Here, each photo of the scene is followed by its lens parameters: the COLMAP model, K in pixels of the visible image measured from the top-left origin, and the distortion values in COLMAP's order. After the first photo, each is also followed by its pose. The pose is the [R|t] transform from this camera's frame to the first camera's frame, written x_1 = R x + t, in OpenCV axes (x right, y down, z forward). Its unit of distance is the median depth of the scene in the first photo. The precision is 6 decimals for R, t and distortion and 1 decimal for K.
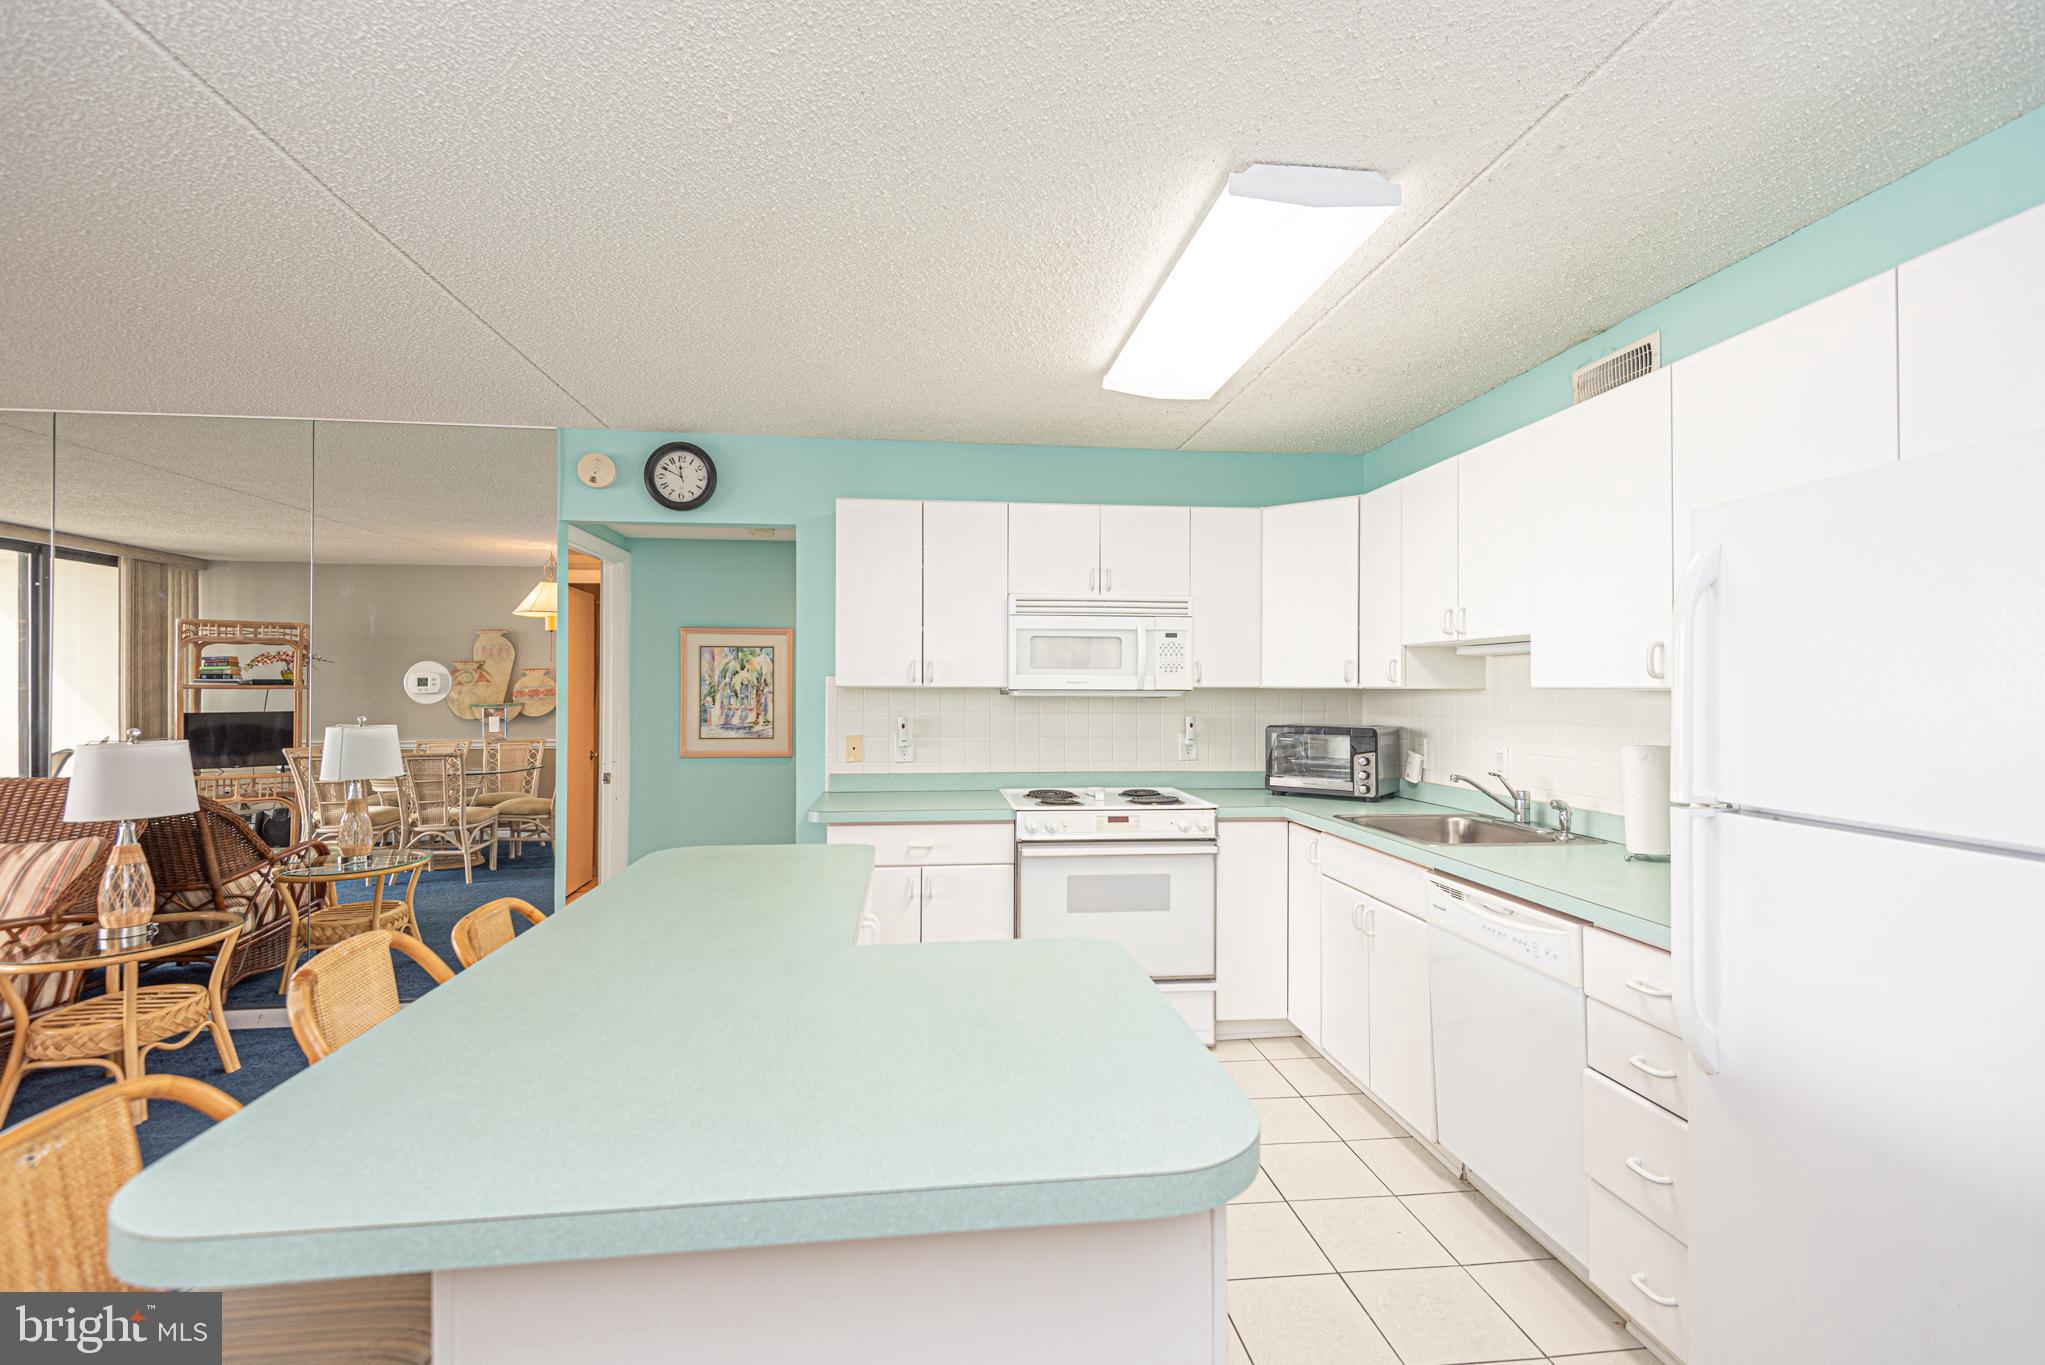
lens RADIAL K [[934.4, 0, 1035.6], [0, 934.4, 674.9], [0, 0, 1]] dist [0.023912, -0.006711]
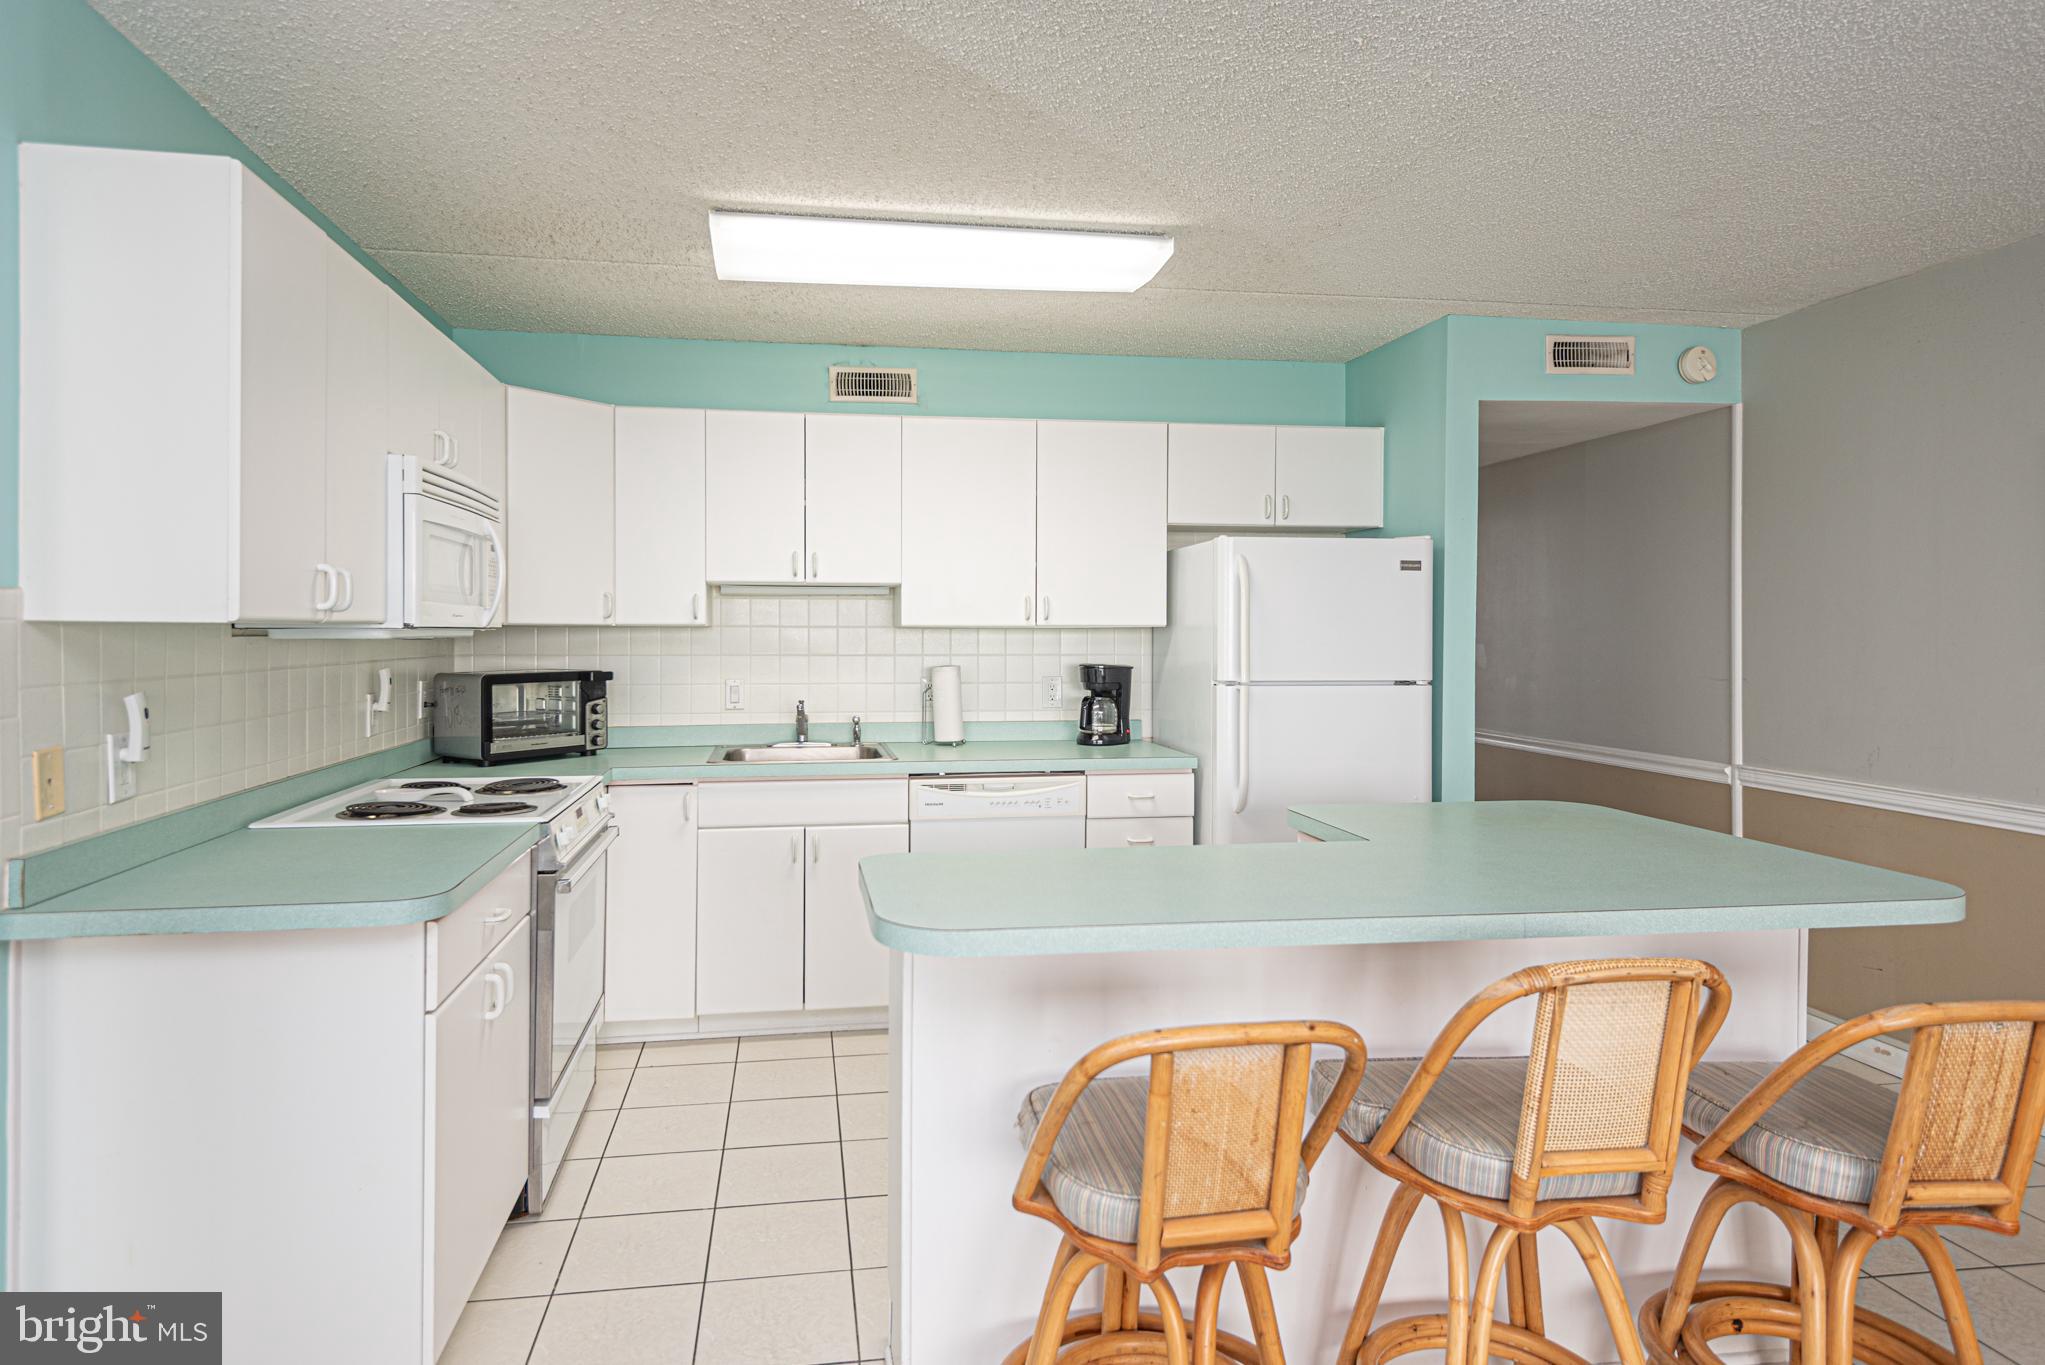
lens RADIAL K [[1164.4, 0, 986.4], [0, 1164.4, 633.8], [0, 0, 1]] dist [0.041146, -0.006343]
pose [[-0.049423, -0.006135, 0.998759, -0.743144], [-0.017128, 0.999839, 0.005294, 0.010067], [-0.998631, -0.016845, -0.049520, 0.686346]]
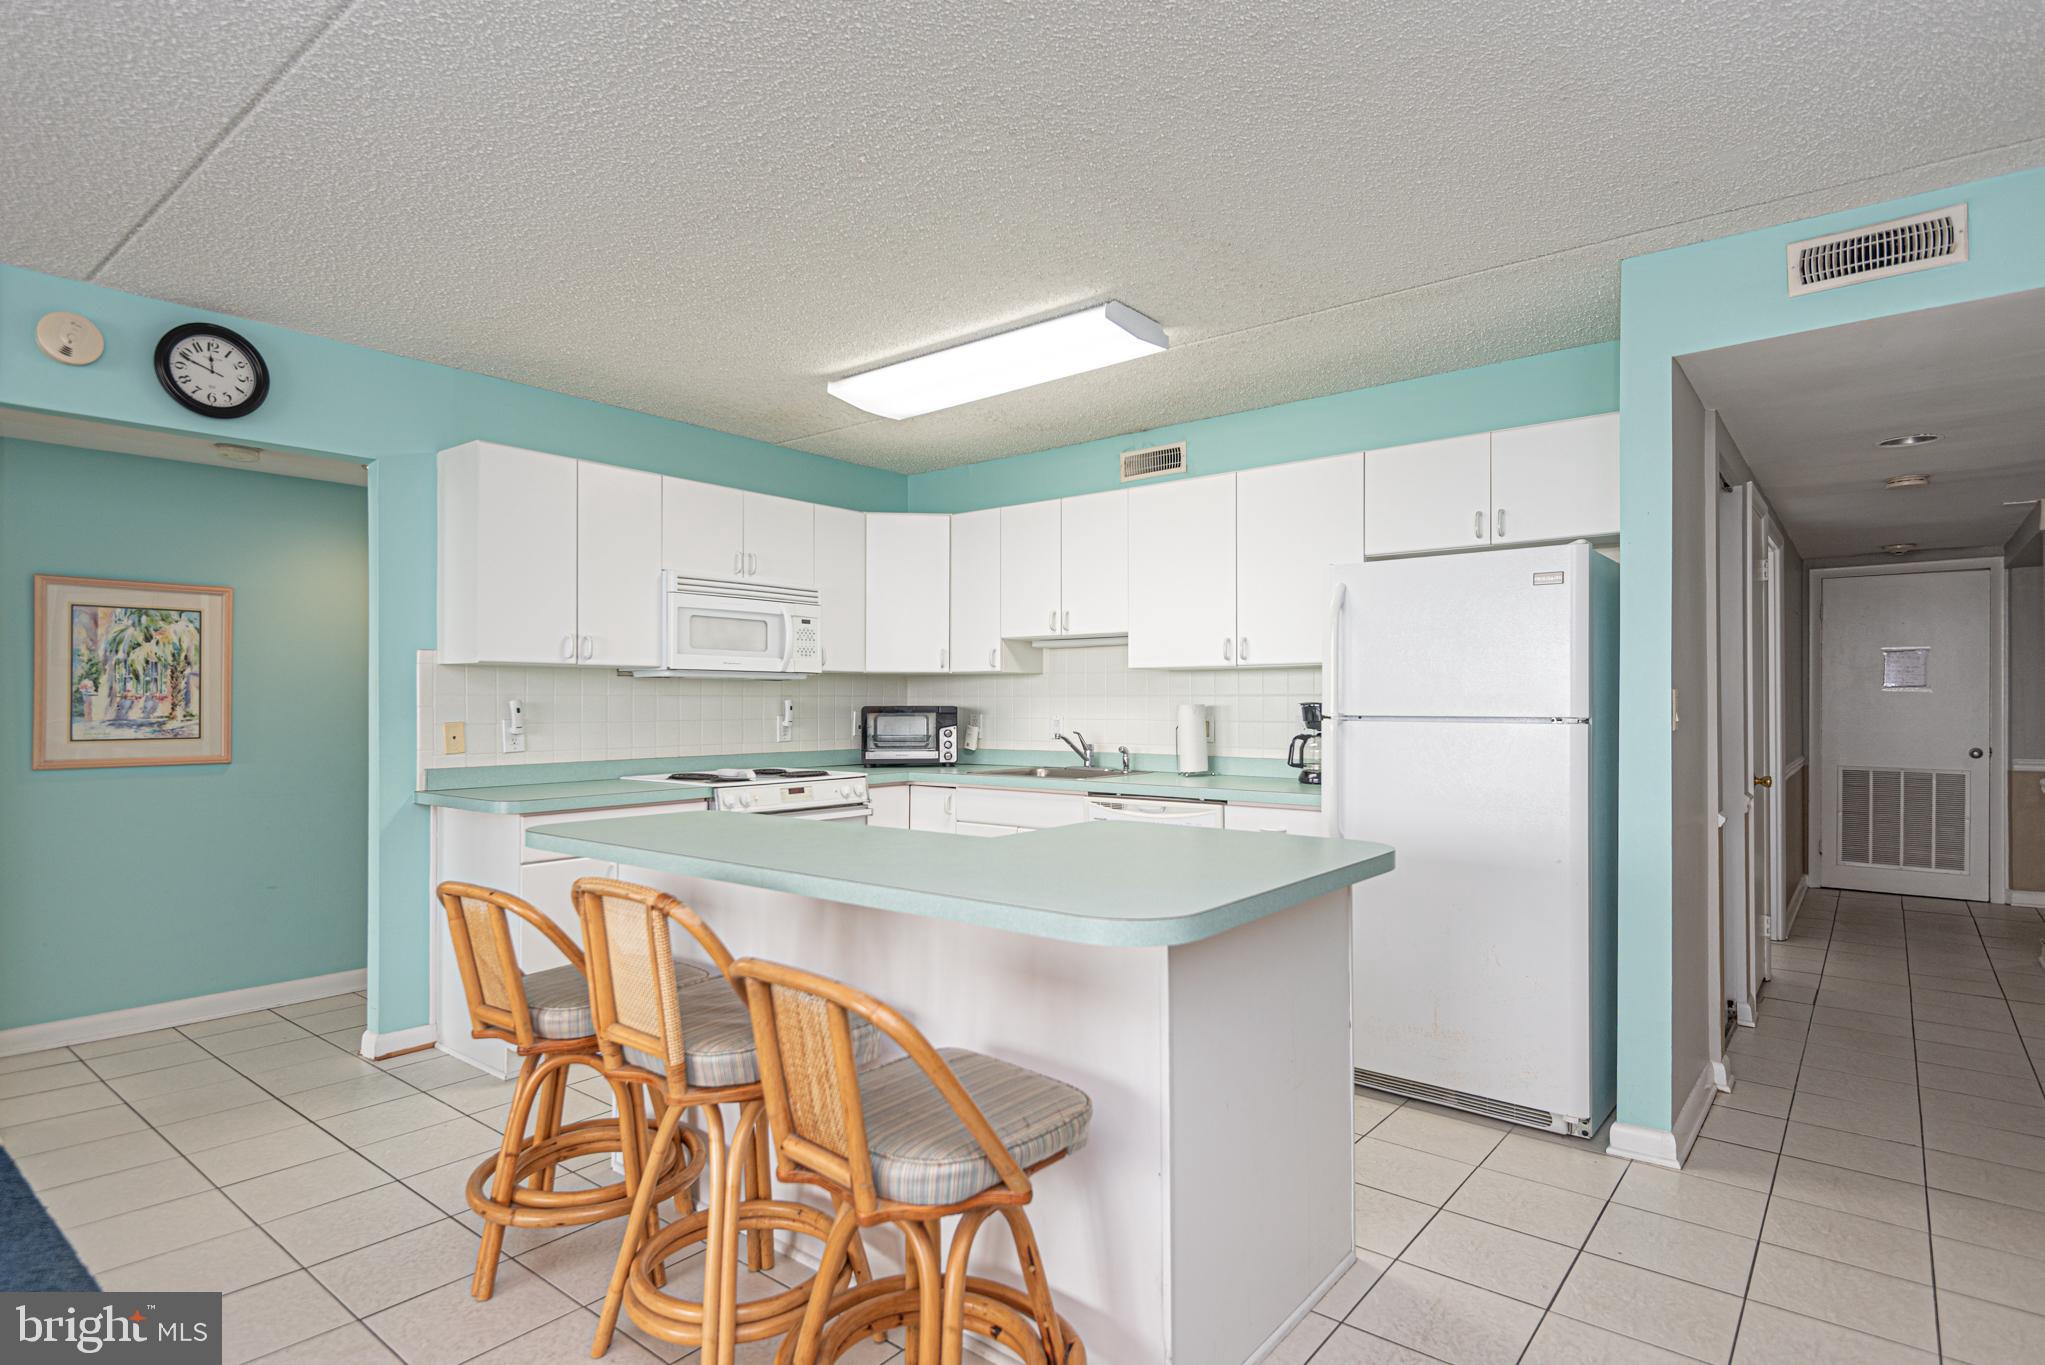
lens RADIAL K [[1067.3, 0, 1028.8], [0, 1067.3, 691.2], [0, 0, 1]] dist [0.017293, -0.004032]
pose [[0.704642, 0.003835, 0.709553, -0.548724], [-0.006442, 0.999979, 0.000994, 0.034826], [-0.709534, -0.005271, 0.704651, -0.046611]]
